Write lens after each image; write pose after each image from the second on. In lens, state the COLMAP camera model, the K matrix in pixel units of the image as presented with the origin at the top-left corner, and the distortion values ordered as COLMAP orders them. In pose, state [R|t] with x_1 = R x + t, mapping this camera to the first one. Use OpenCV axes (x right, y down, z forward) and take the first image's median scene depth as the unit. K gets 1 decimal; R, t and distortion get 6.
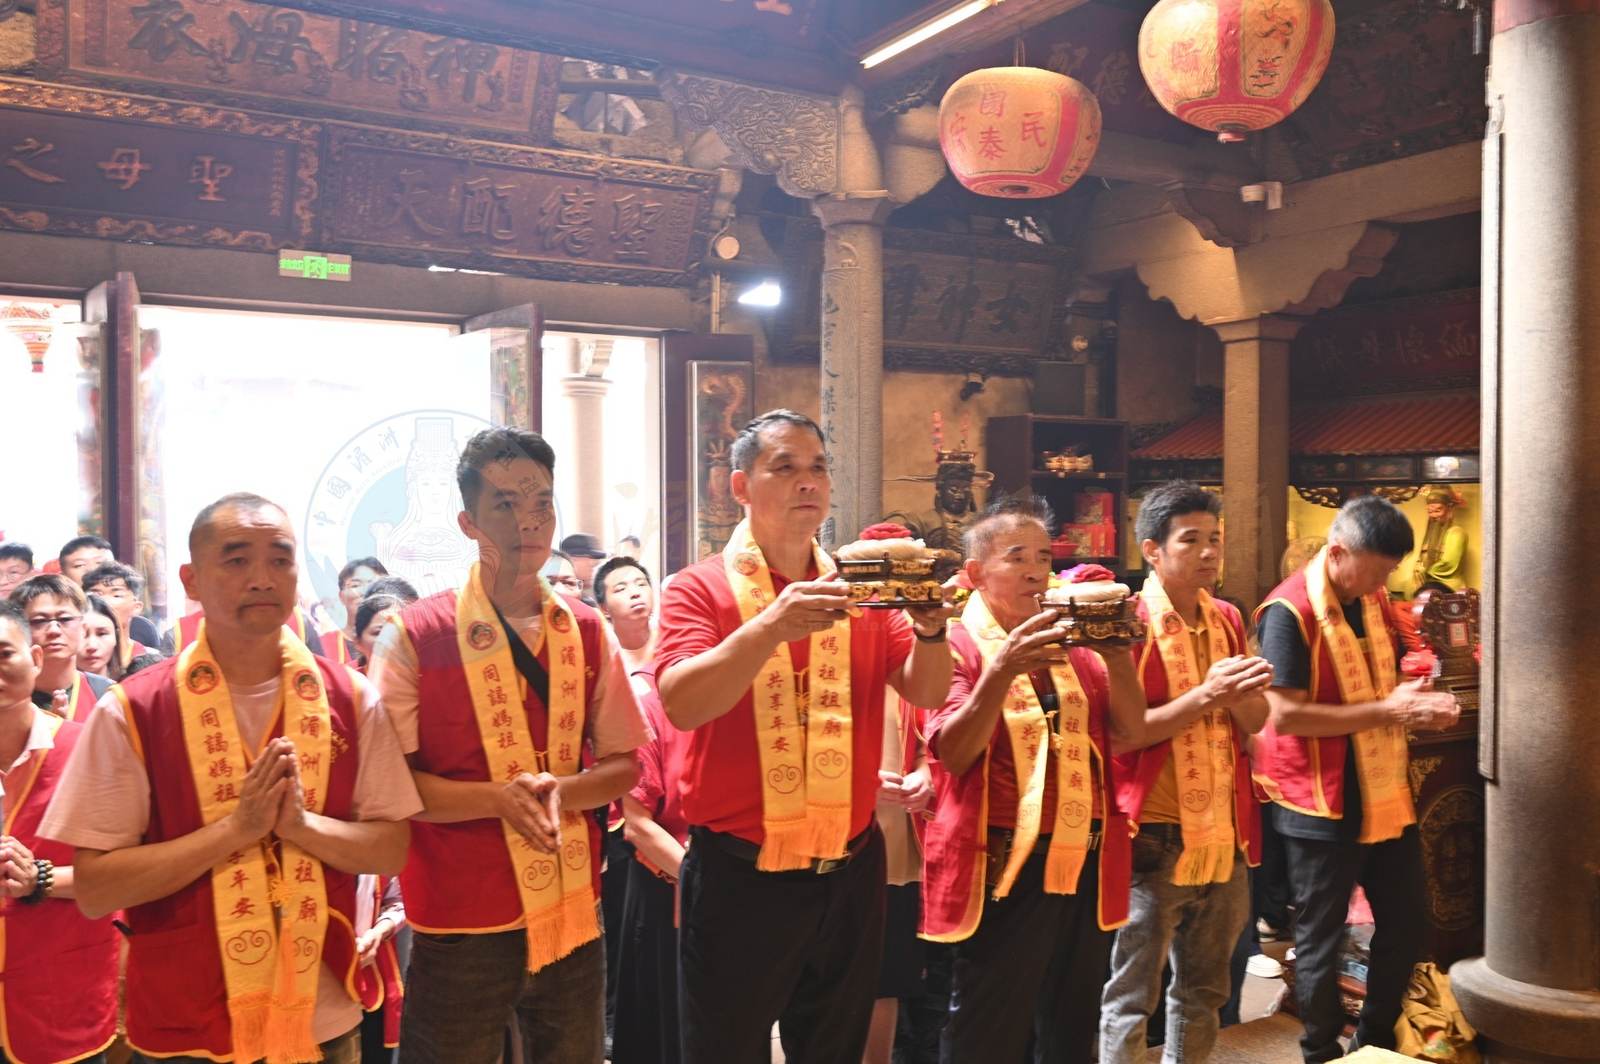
lens RADIAL K [[1402.9, 0, 820.5], [0, 1402.9, 533.9], [0, 0, 1]] dist [-0.019416, 0.016868]
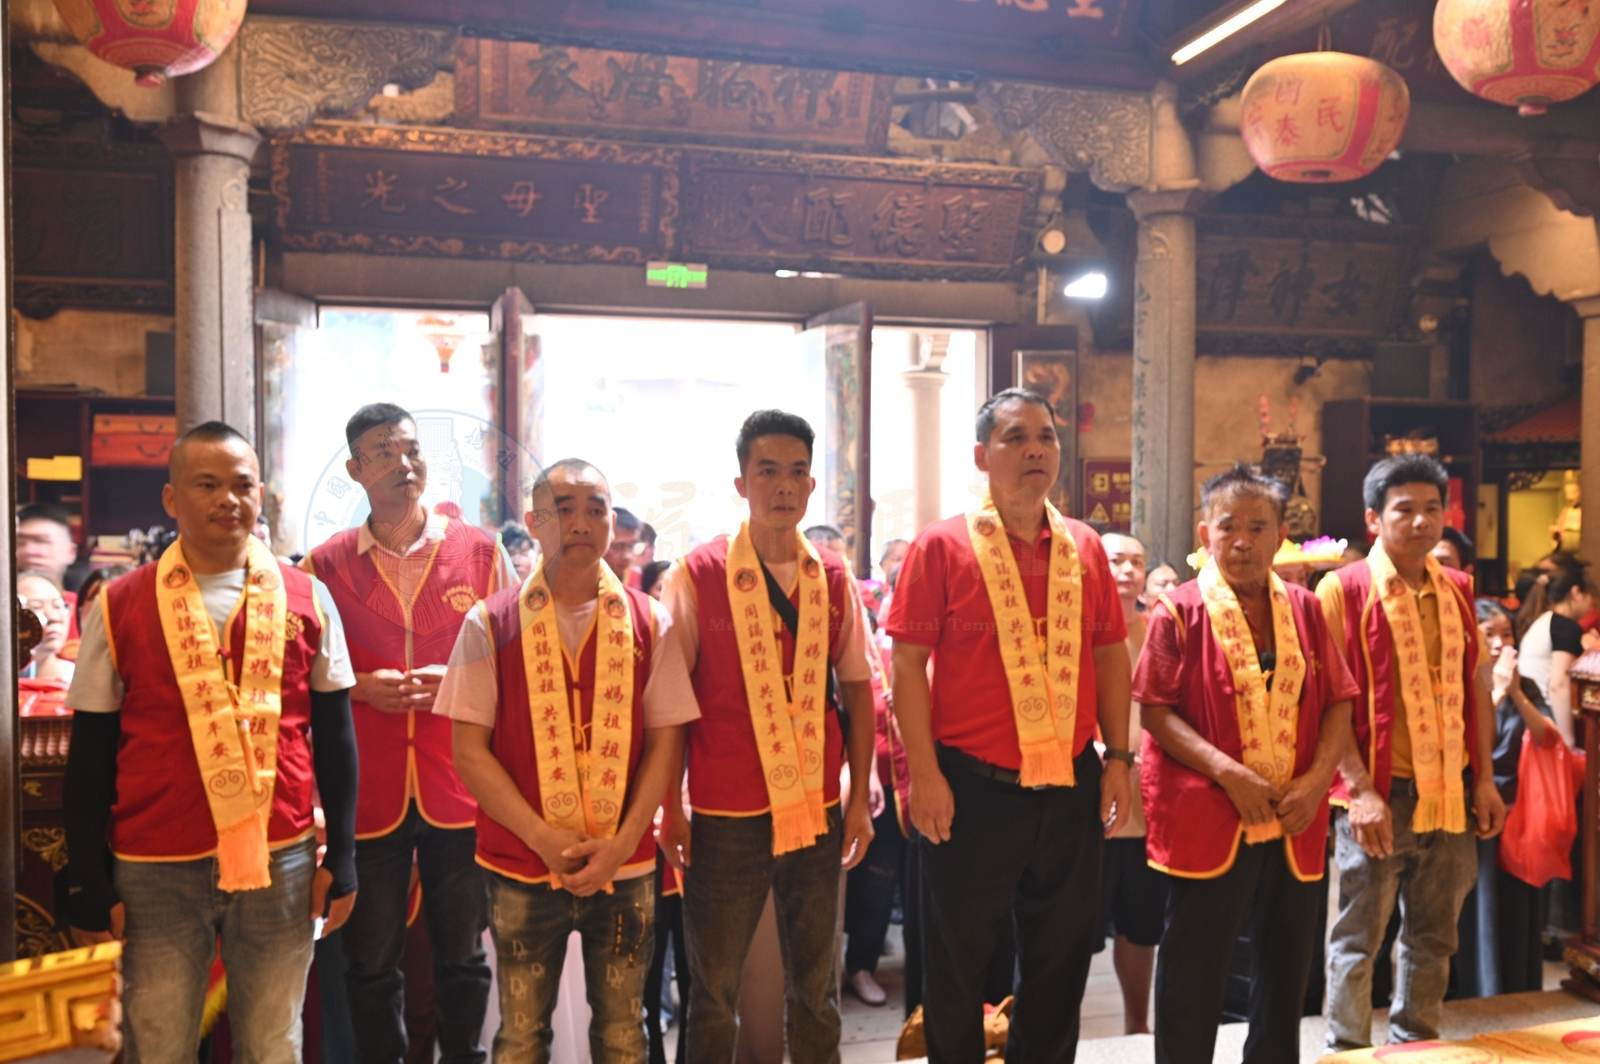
lens RADIAL K [[1402.9, 0, 808.7], [0, 1402.9, 536.5], [0, 0, 1]] dist [-0.019416, 0.016868]
pose [[0.962414, 0.009802, -0.271411, 0.053159], [-0.008165, 0.999941, 0.007161, 0.010975], [0.271465, -0.004675, 0.962437, -0.065108]]
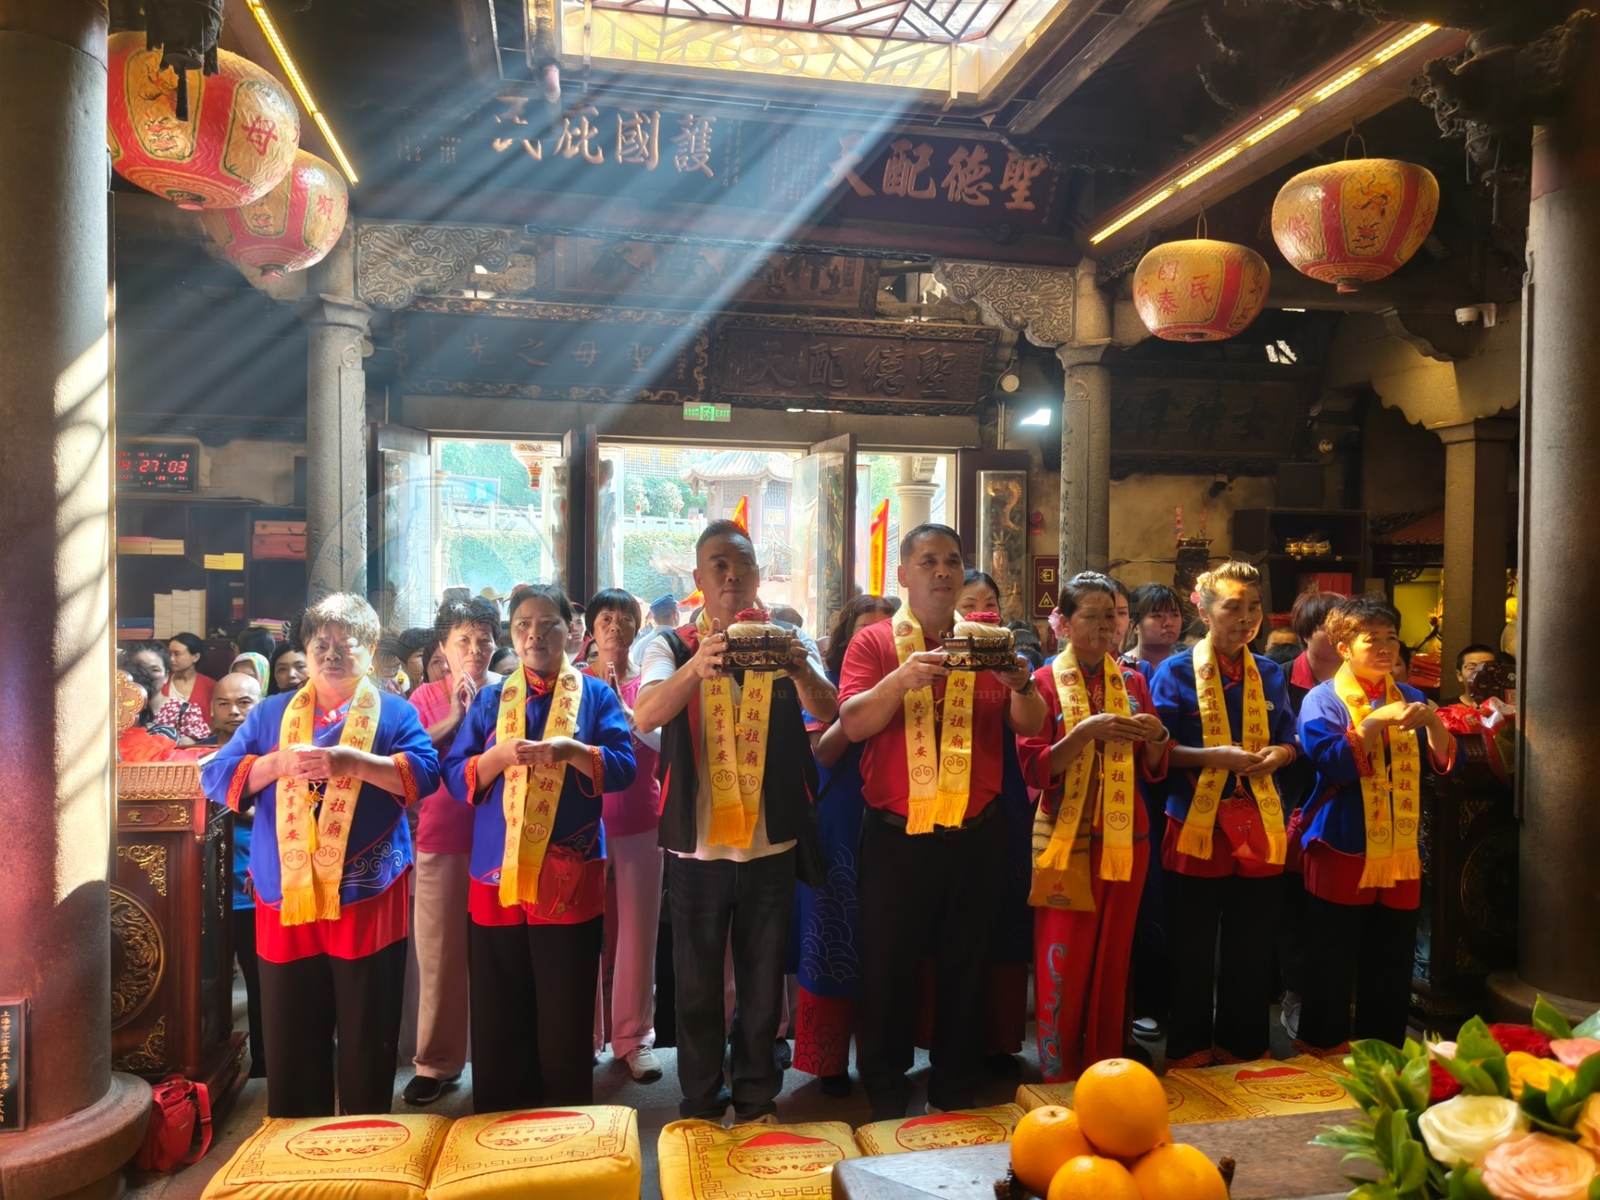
lens RADIAL K [[1135.7, 0, 804.3], [0, 1135.7, 595.2], [0, 0, 1]] dist [0.027339, -0.027774]
pose [[0.943271, 0.015822, -0.331645, 0.131928], [-0.016785, 0.999859, -0.000039, -0.004069], [0.331598, 0.005603, 0.943404, -0.078377]]
